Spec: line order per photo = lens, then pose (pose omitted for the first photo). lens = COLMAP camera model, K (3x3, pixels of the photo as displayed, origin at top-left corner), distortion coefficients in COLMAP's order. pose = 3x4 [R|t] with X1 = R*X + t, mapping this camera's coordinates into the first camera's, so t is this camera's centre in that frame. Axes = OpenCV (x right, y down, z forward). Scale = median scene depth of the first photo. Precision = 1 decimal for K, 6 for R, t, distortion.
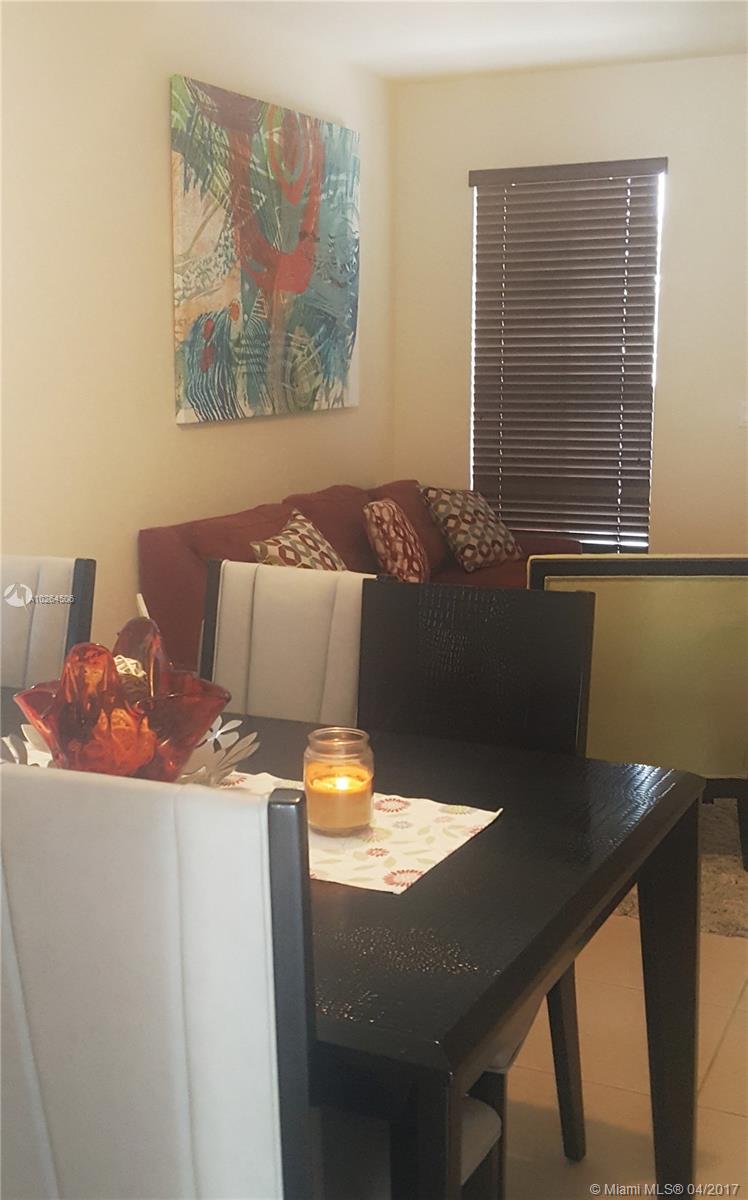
lens RADIAL K [[1423.6, 0, 378.6], [0, 1423.6, 595.0], [0, 0, 1]] dist [0.016514, 0.000000]
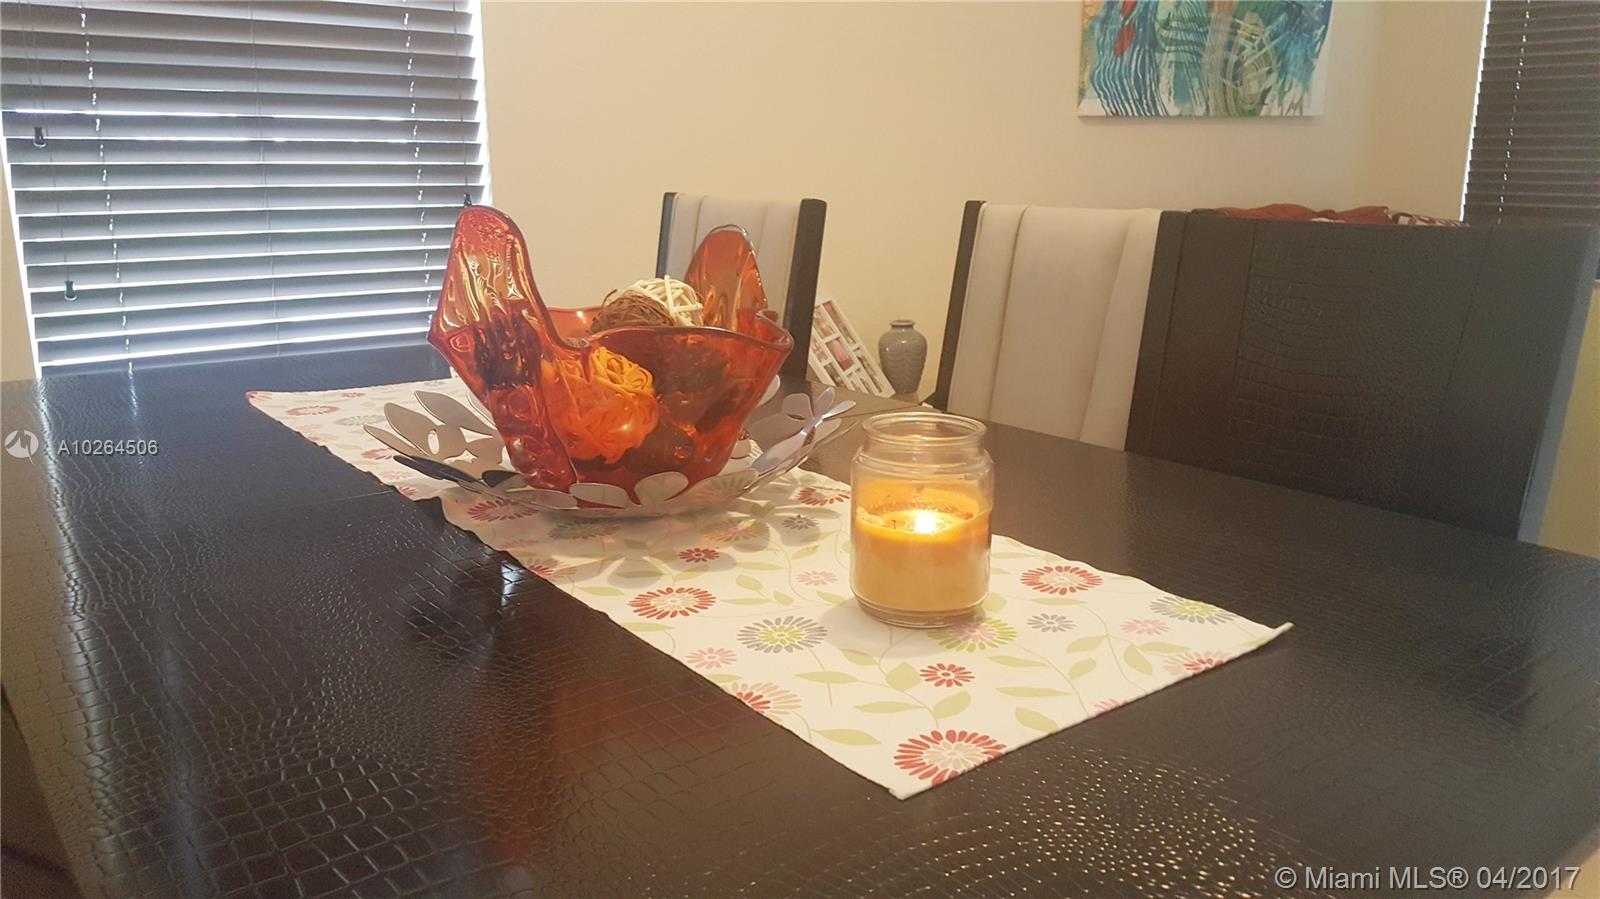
lens RADIAL K [[1193.7, 0, 807.7], [0, 1193.7, 477.8], [0, 0, 1]] dist [0.046288, -0.088804]
pose [[0.899887, 0.112132, -0.421461, 0.041378], [-0.071016, 0.991159, 0.112072, 0.027515], [0.430302, -0.070922, 0.899895, 0.228476]]
